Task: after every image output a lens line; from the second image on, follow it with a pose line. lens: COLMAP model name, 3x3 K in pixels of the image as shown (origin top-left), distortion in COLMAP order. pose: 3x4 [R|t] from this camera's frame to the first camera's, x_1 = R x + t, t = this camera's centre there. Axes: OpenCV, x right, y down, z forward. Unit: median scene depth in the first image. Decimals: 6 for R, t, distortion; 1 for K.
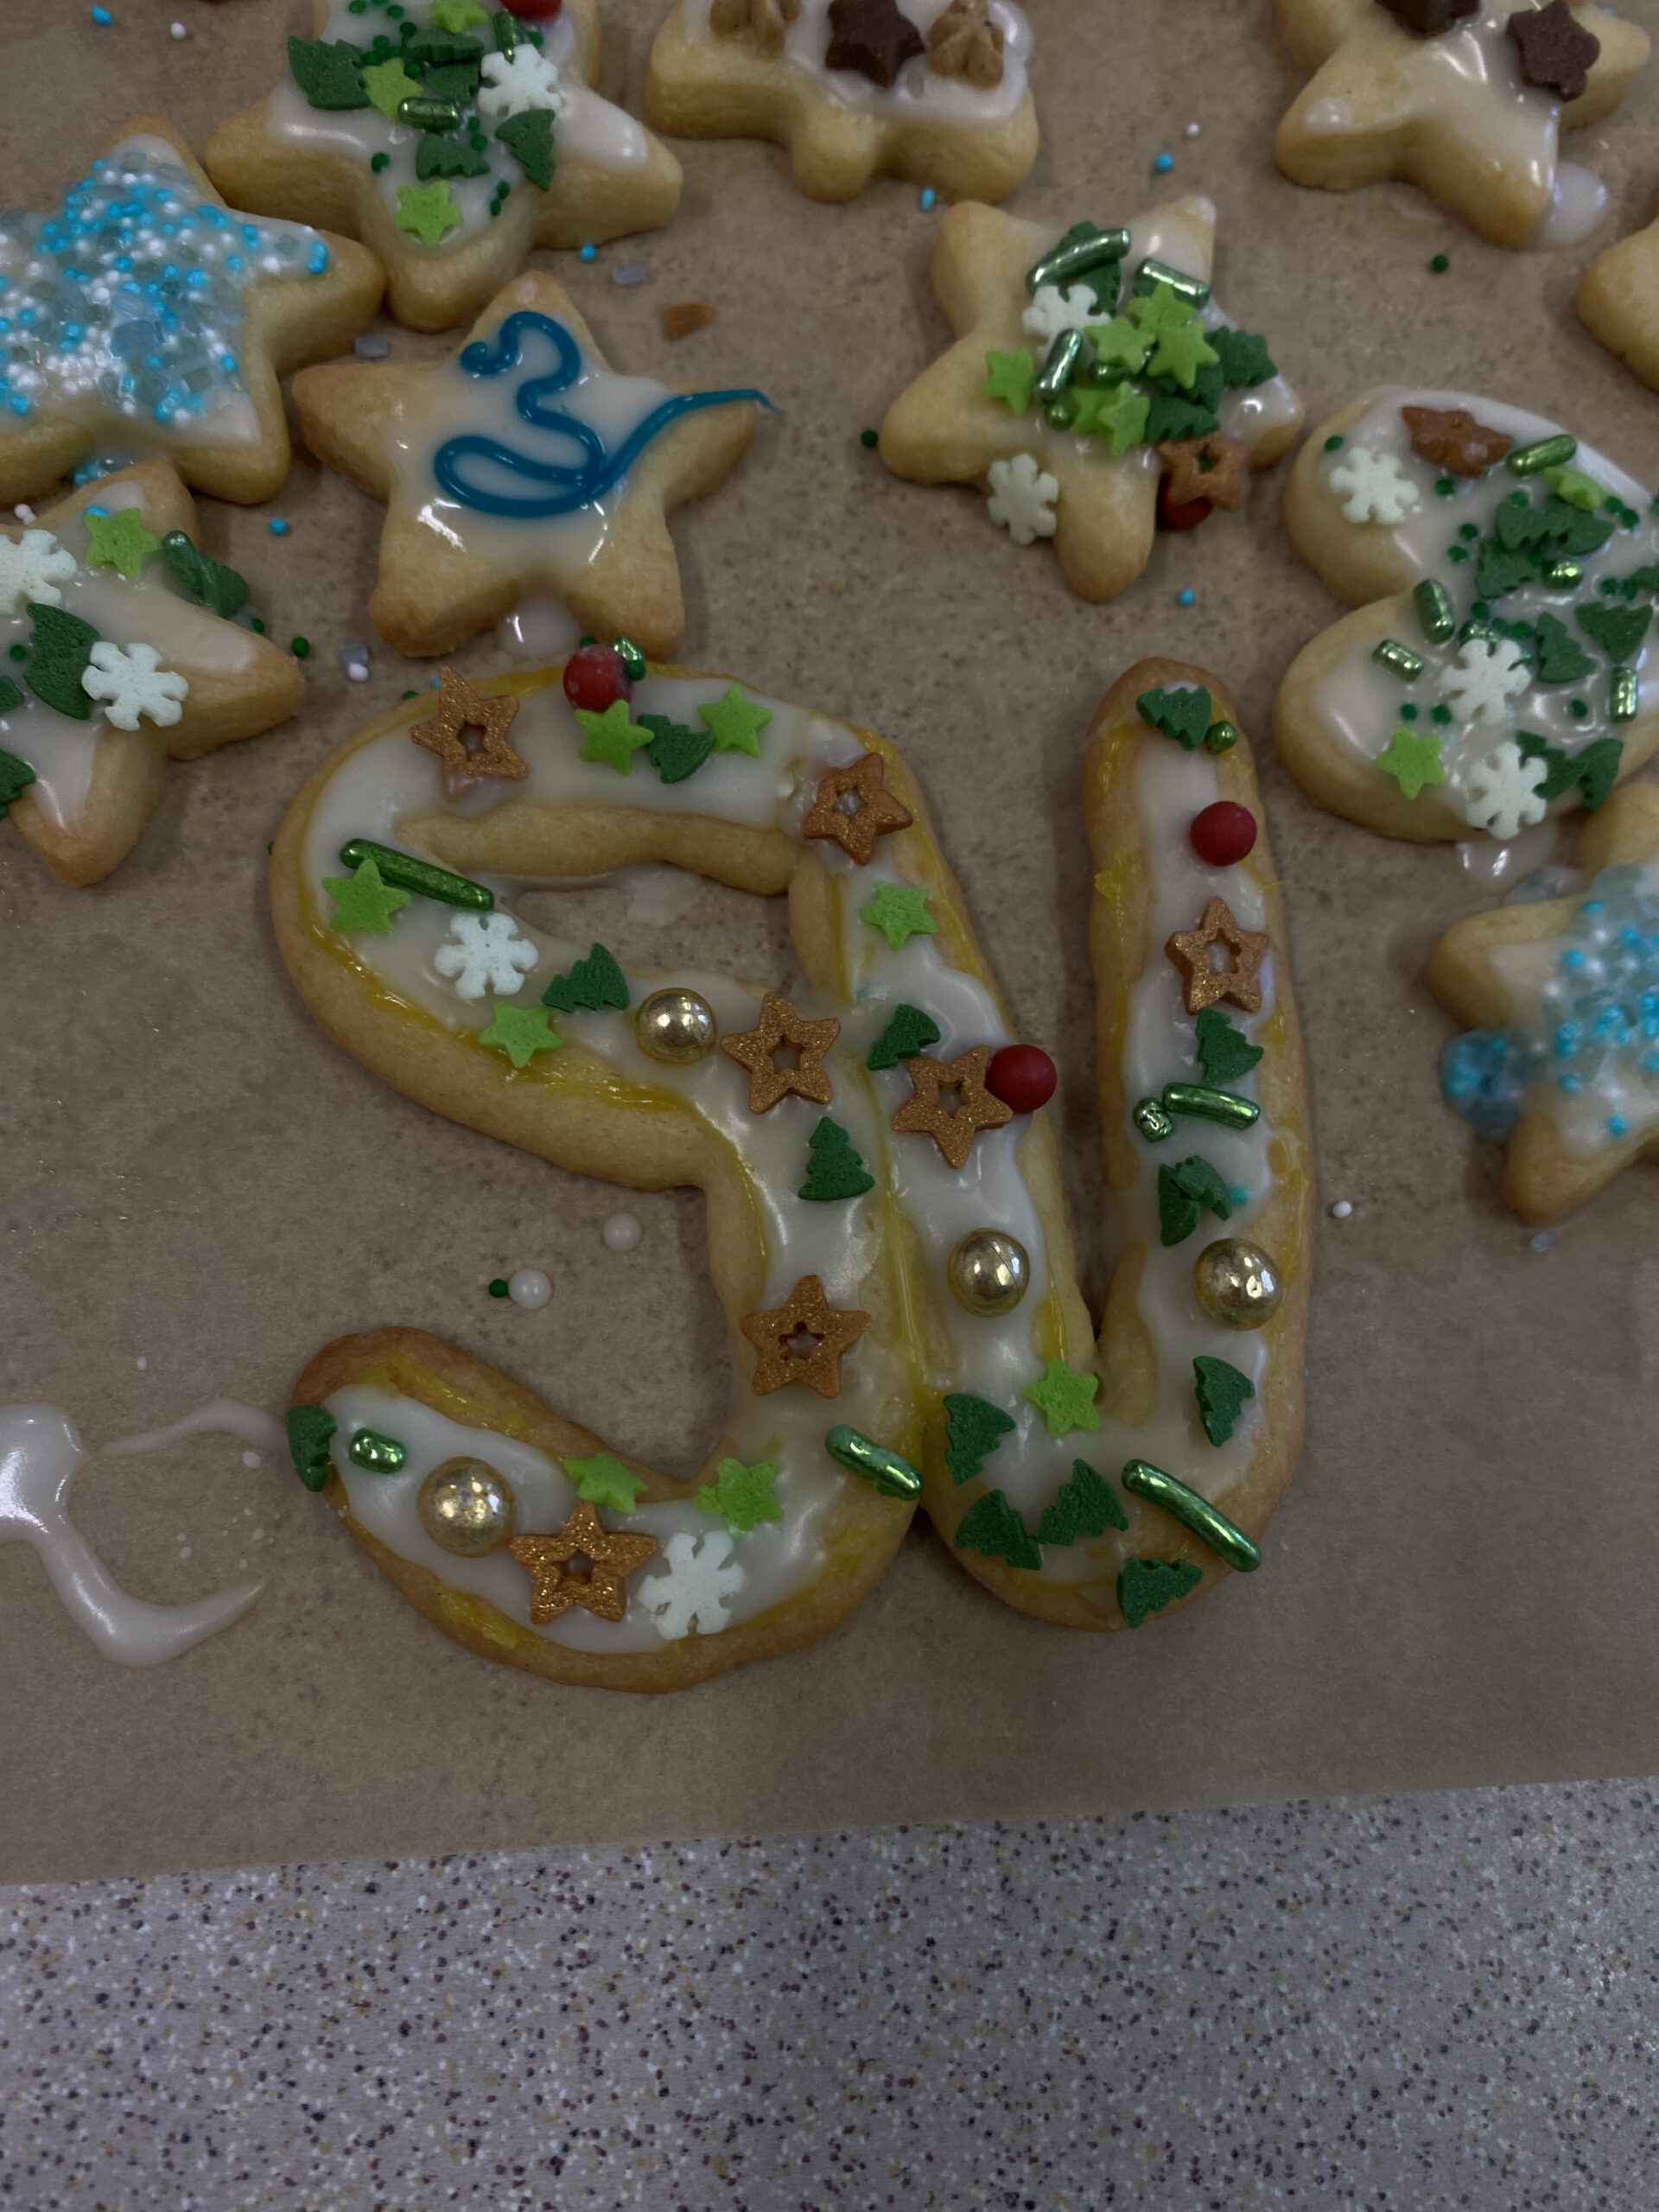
lens RADIAL K [[1830.5, 0, 829.5], [0, 1830.5, 1106.0], [0, 0, 1]] dist [-0.012876, -0.006738]
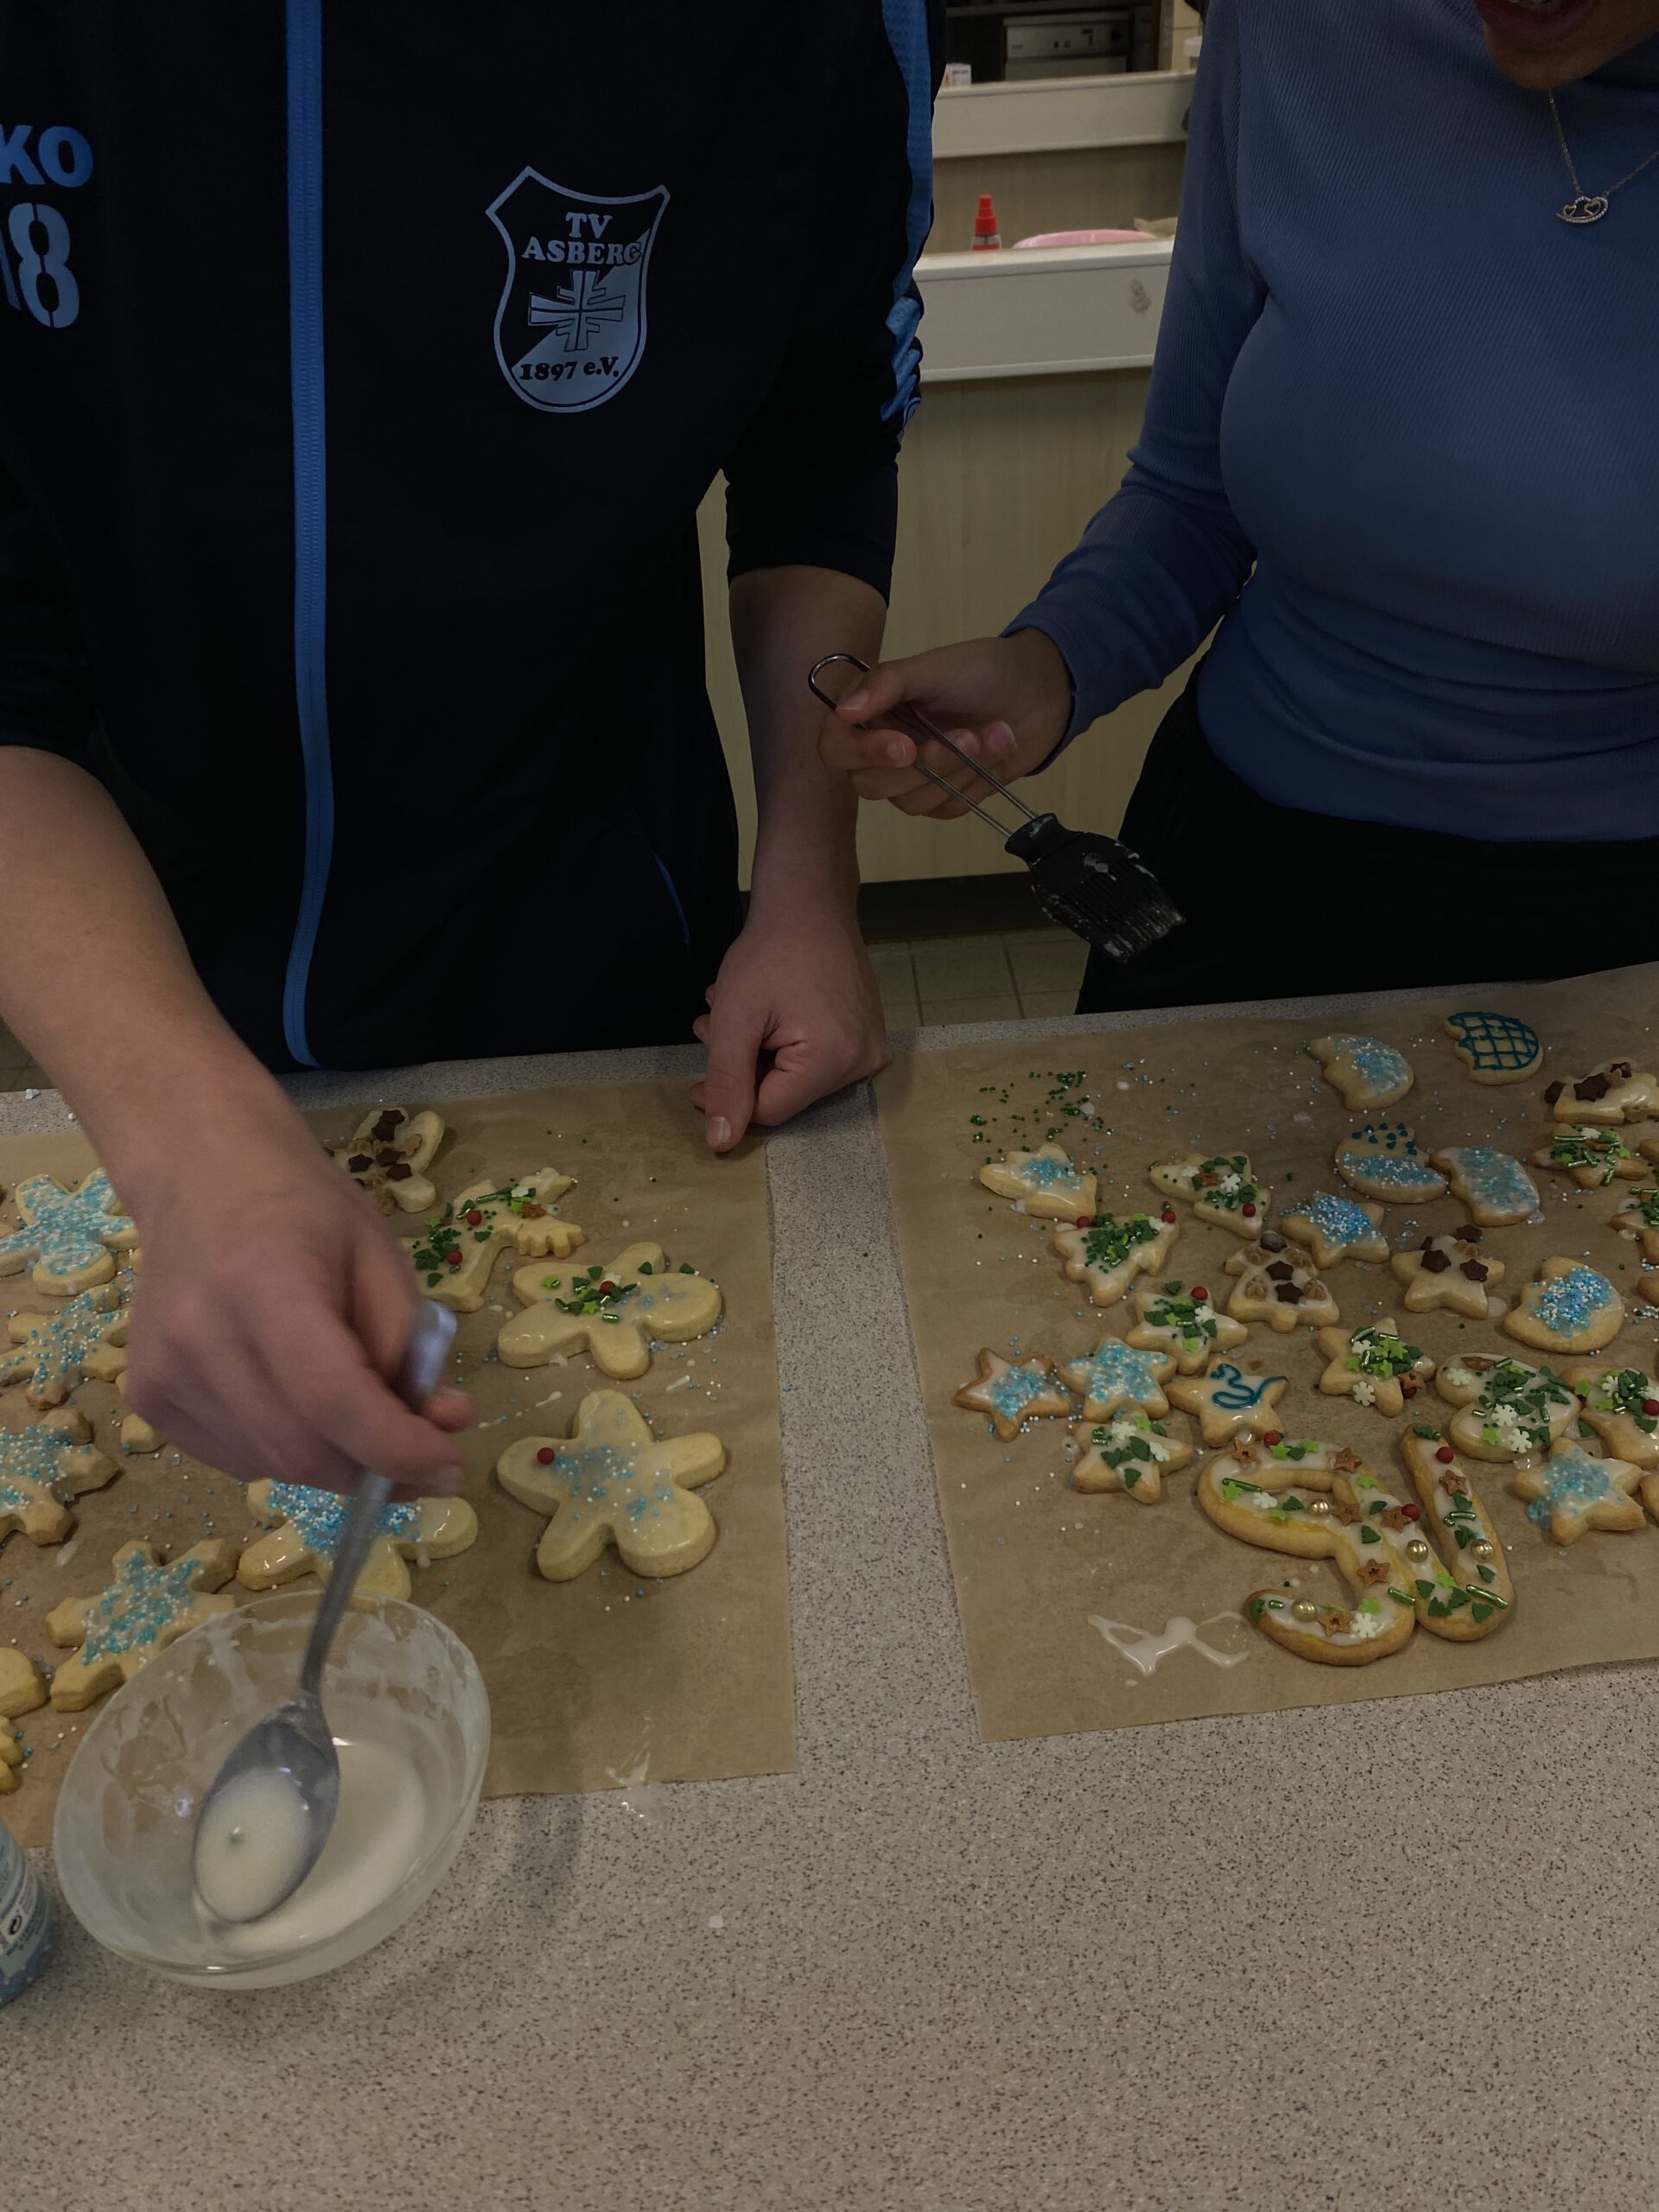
lens RADIAL K [[1830.5, 0, 829.5], [0, 1830.5, 1106.0], [0, 0, 1]] dist [-0.012876, -0.006738]
pose [[0.990106, -0.135863, -0.035101, -0.787526], [0.084340, 0.776091, -0.624956, 1.492234], [0.112150, 0.615812, 0.779870, -2.450546]]
